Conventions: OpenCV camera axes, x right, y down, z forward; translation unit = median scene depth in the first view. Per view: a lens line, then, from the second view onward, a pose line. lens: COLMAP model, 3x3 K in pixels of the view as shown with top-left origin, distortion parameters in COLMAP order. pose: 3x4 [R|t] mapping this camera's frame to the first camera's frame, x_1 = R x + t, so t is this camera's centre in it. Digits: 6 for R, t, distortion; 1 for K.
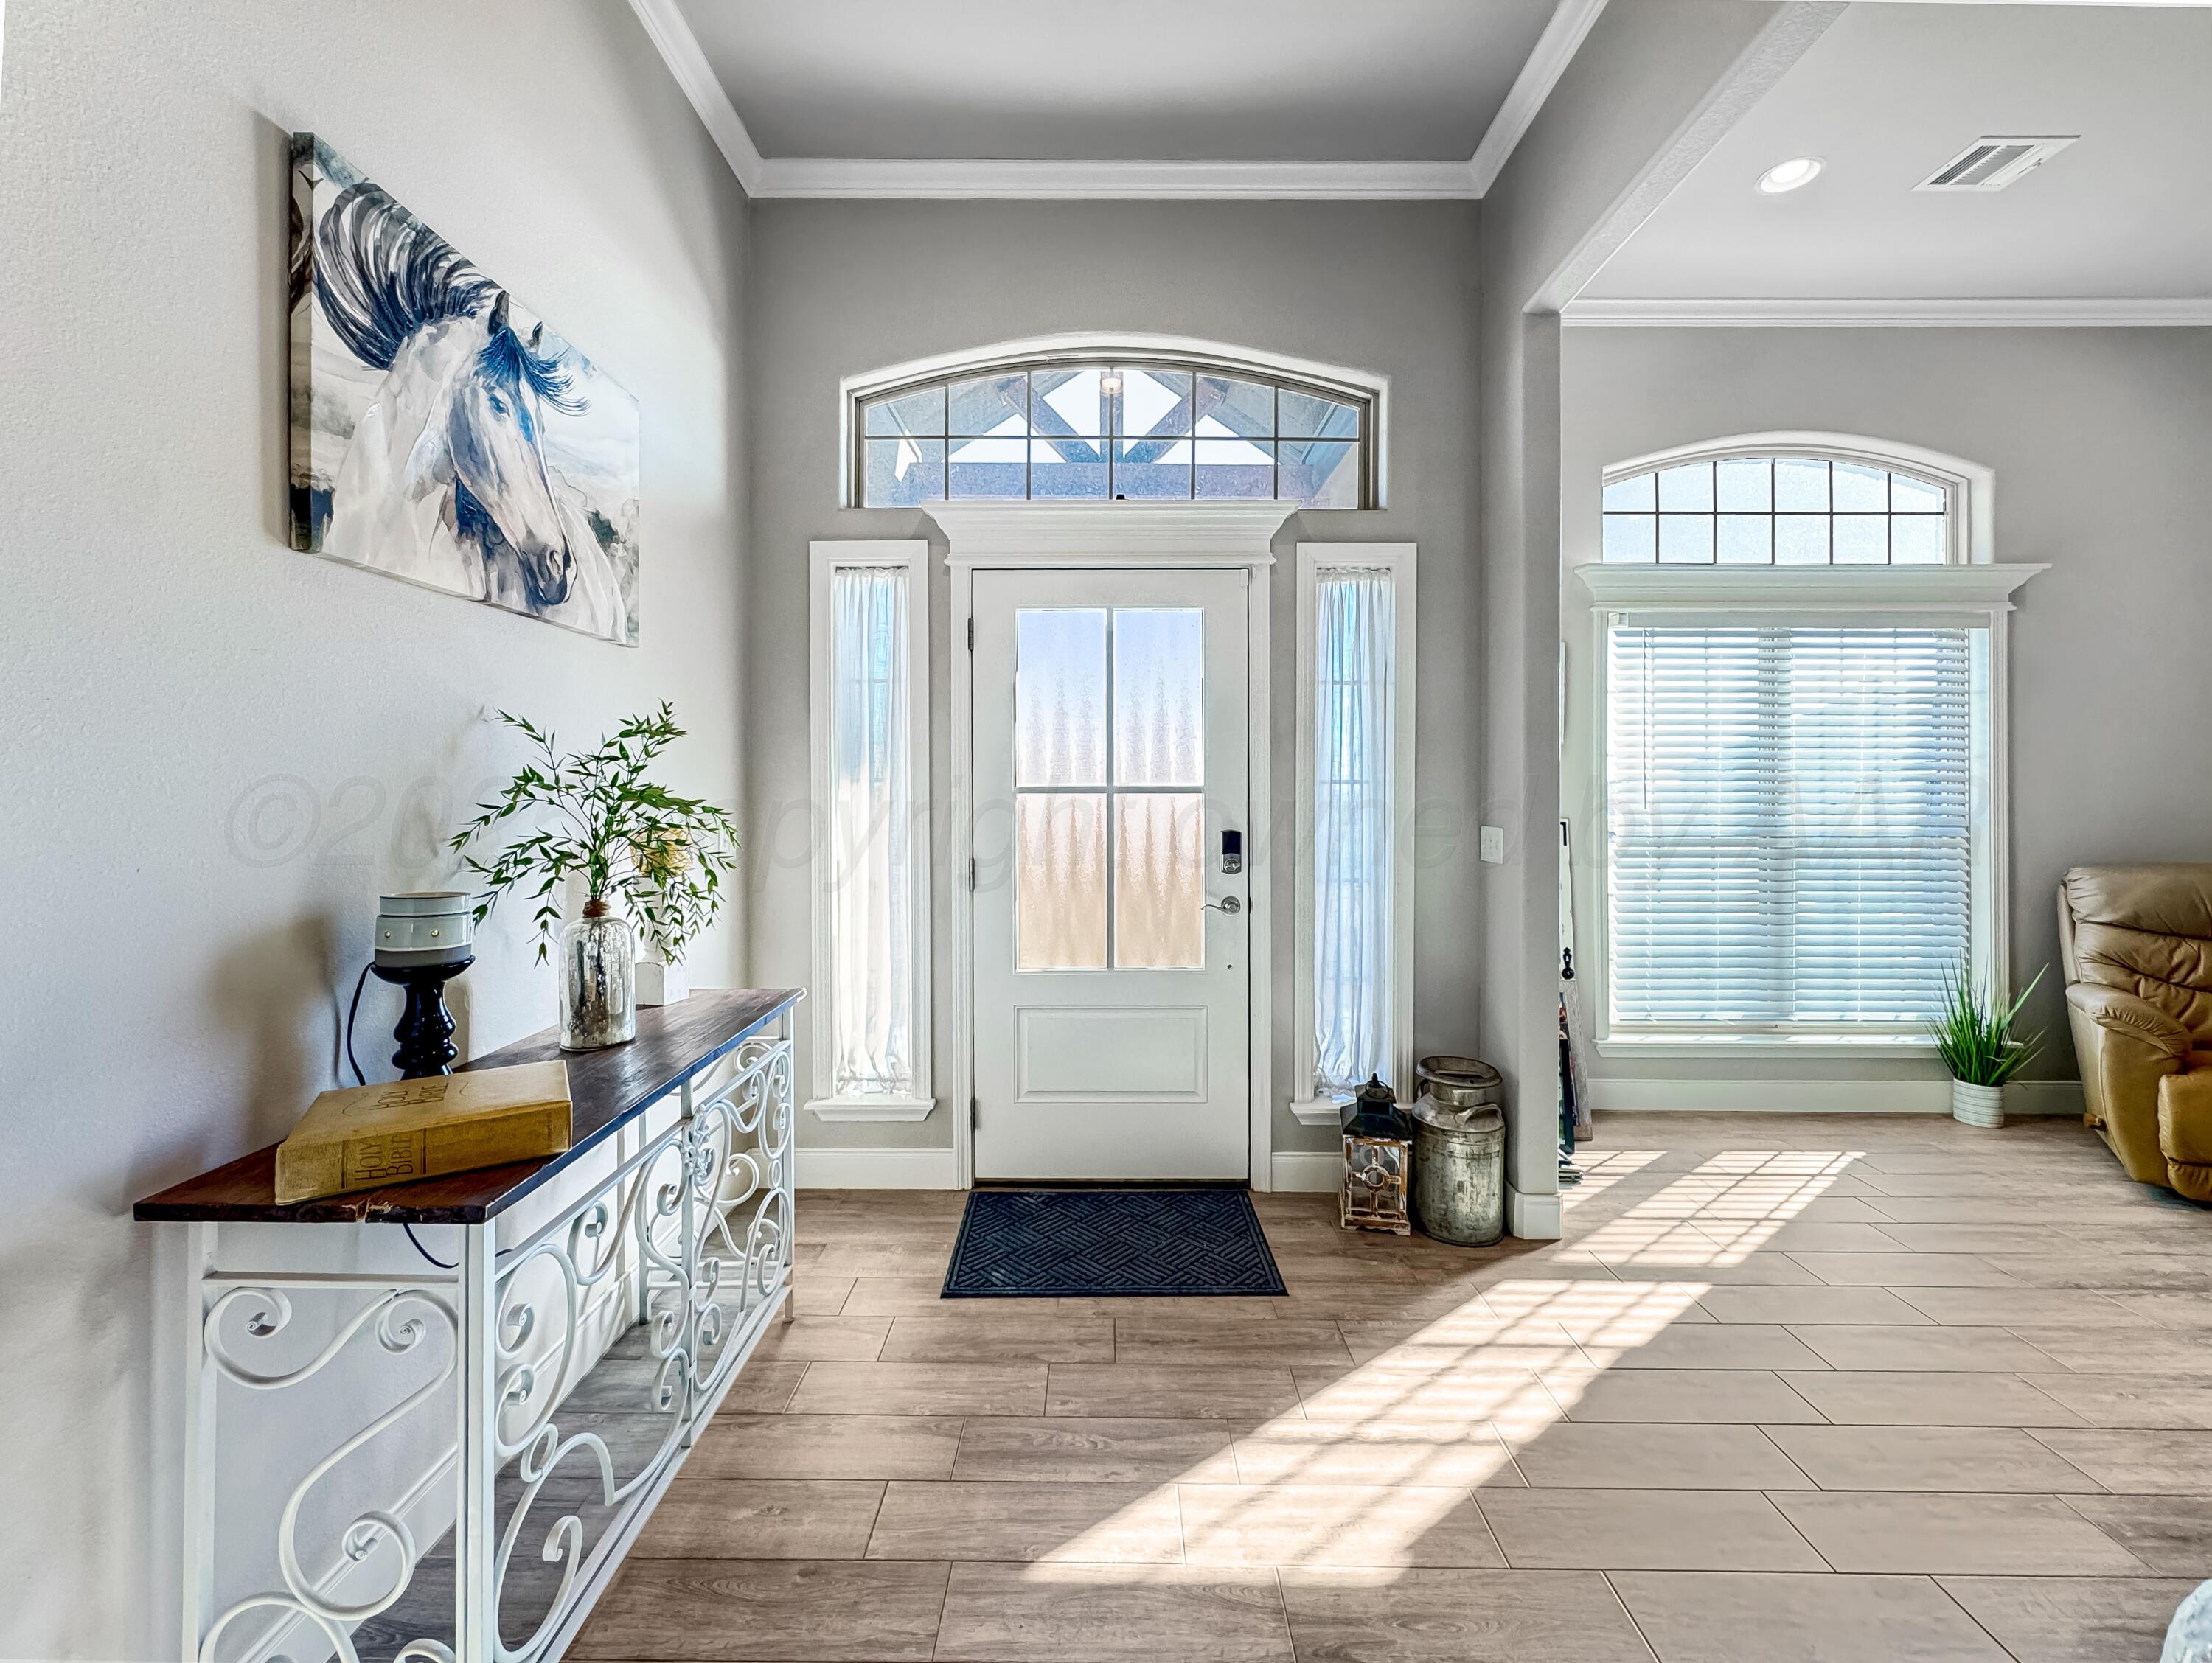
lens RADIAL K [[912.0, 0, 1107.5], [0, 912.0, 798.5], [0, 0, 1]] dist [-0.004015, 0.000607]
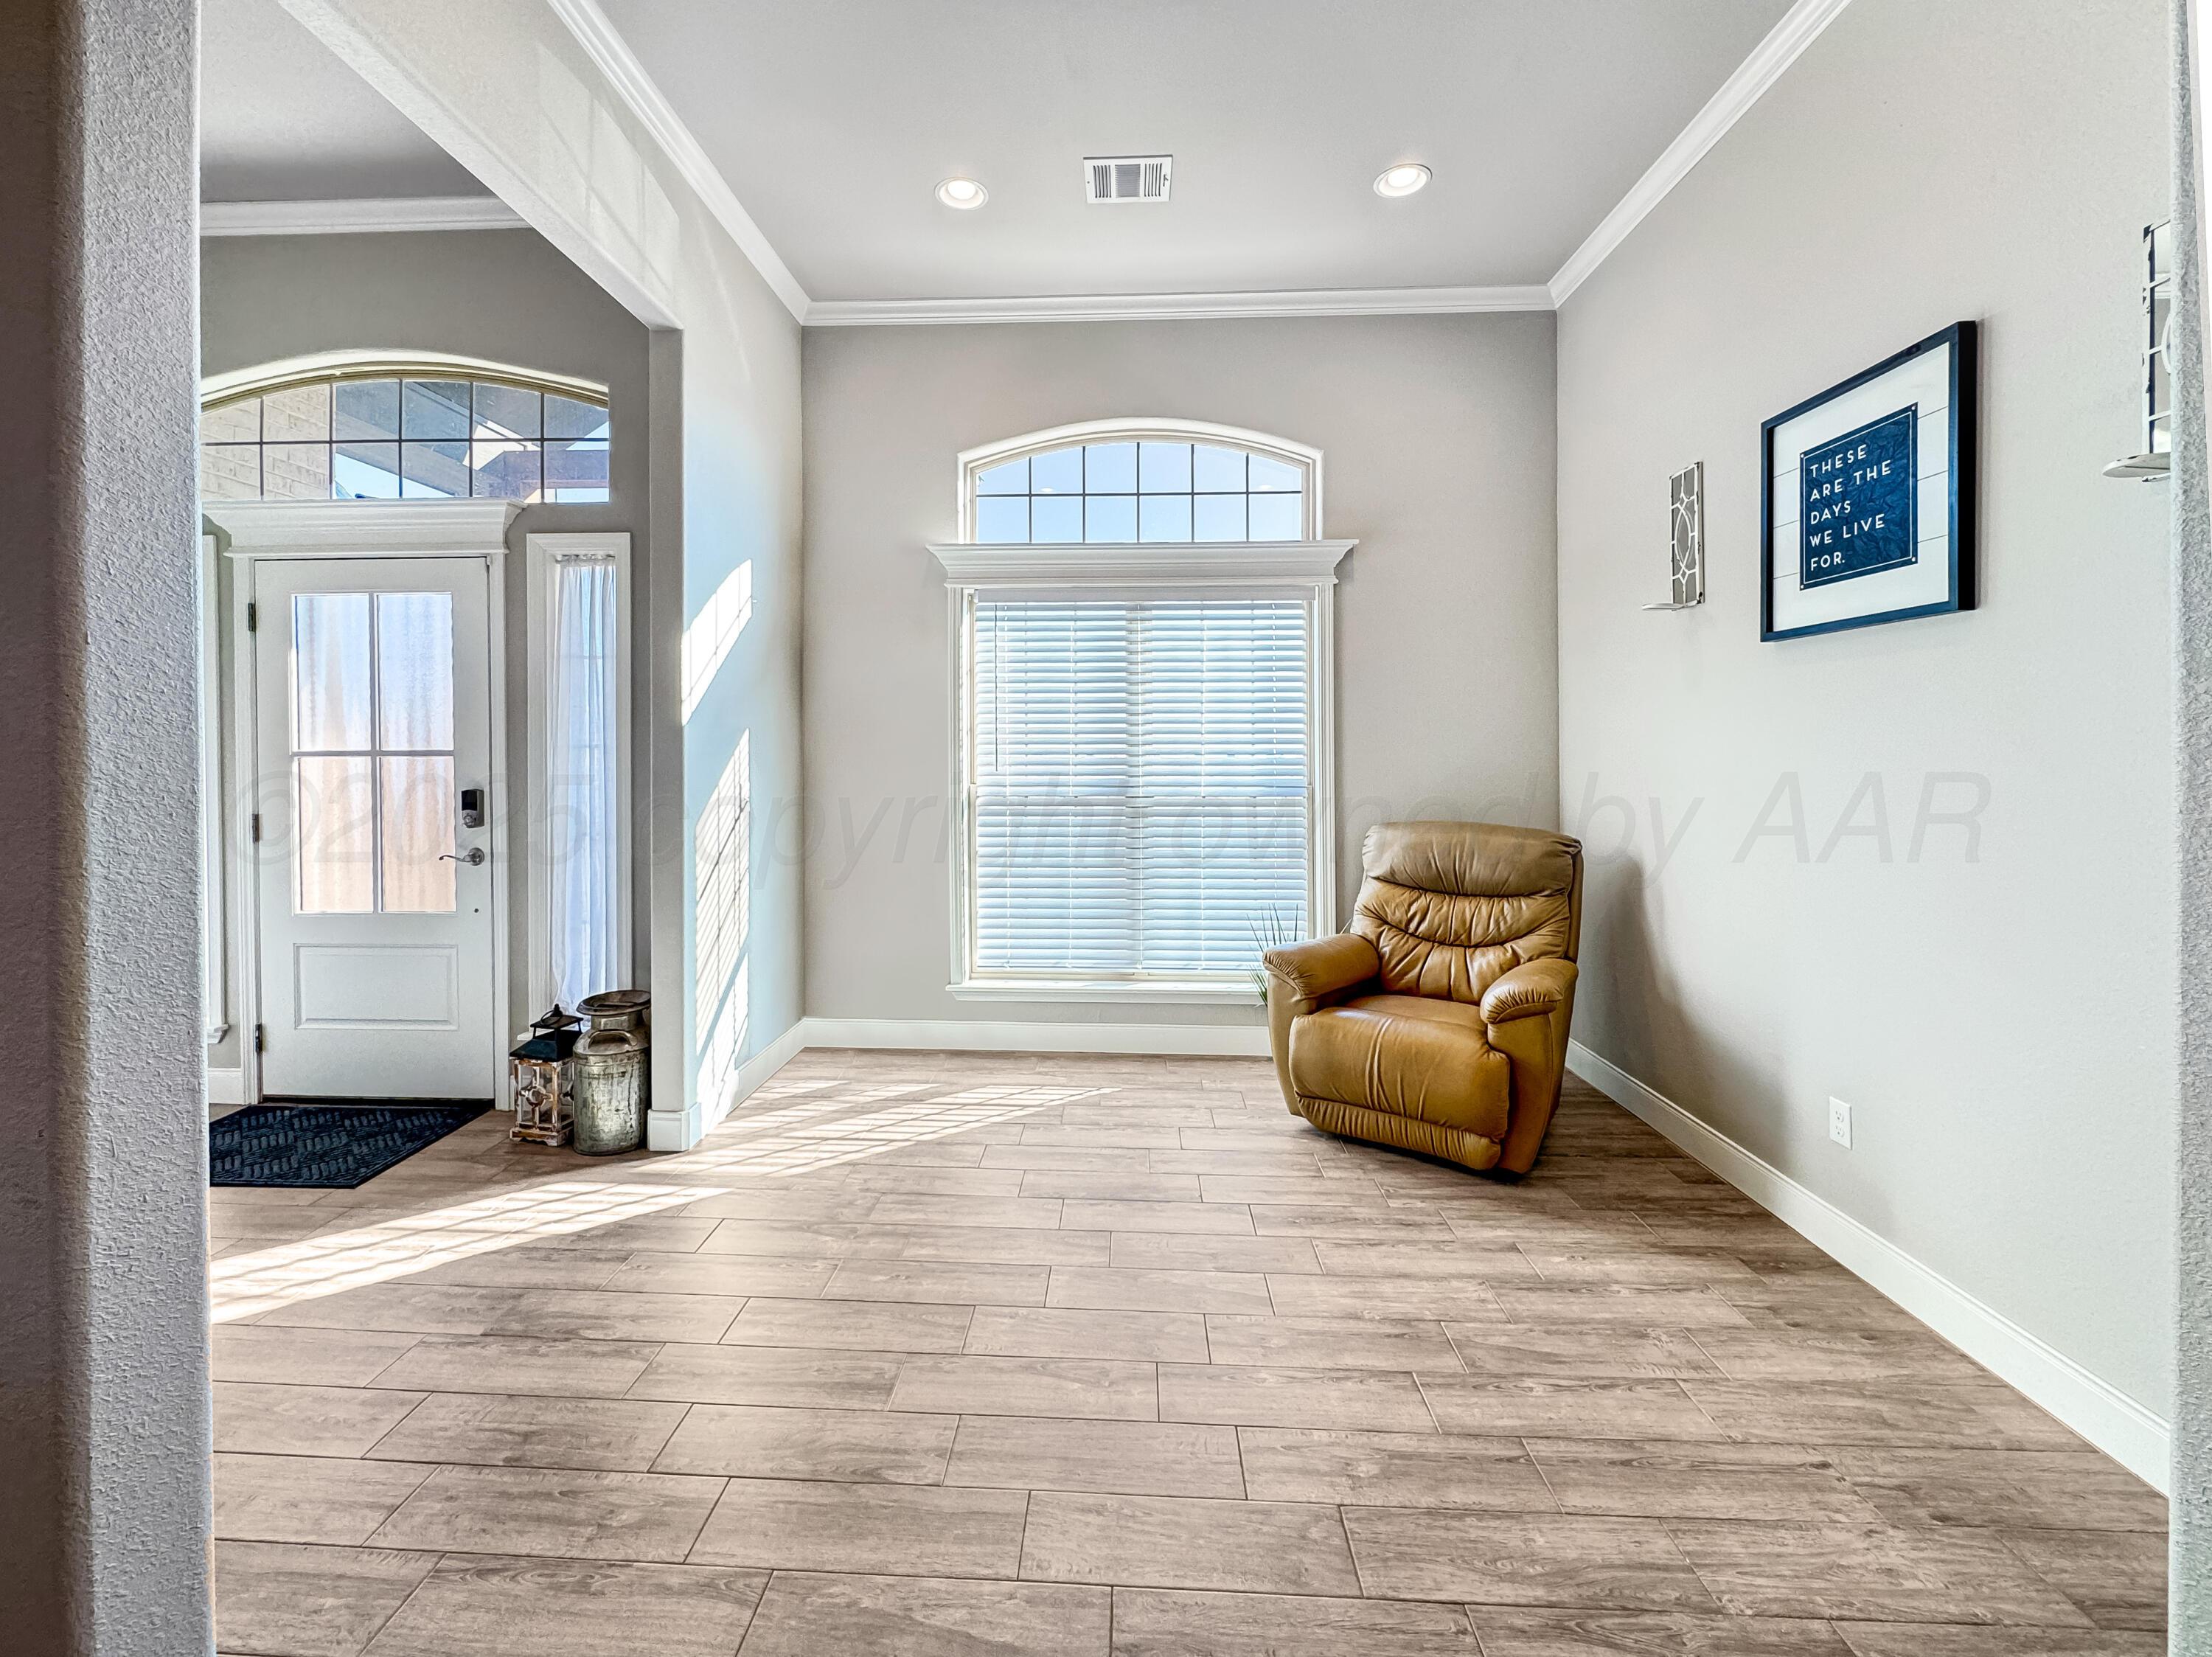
lens RADIAL K [[911.2, 0, 1085.8], [0, 911.2, 763.7], [0, 0, 1]] dist [-0.000114, 0.000160]
pose [[0.999012, -0.000775, -0.044442, 0.934081], [0.000740, 0.999999, -0.000805, 0.004791], [0.044443, 0.000771, 0.999012, -0.092755]]
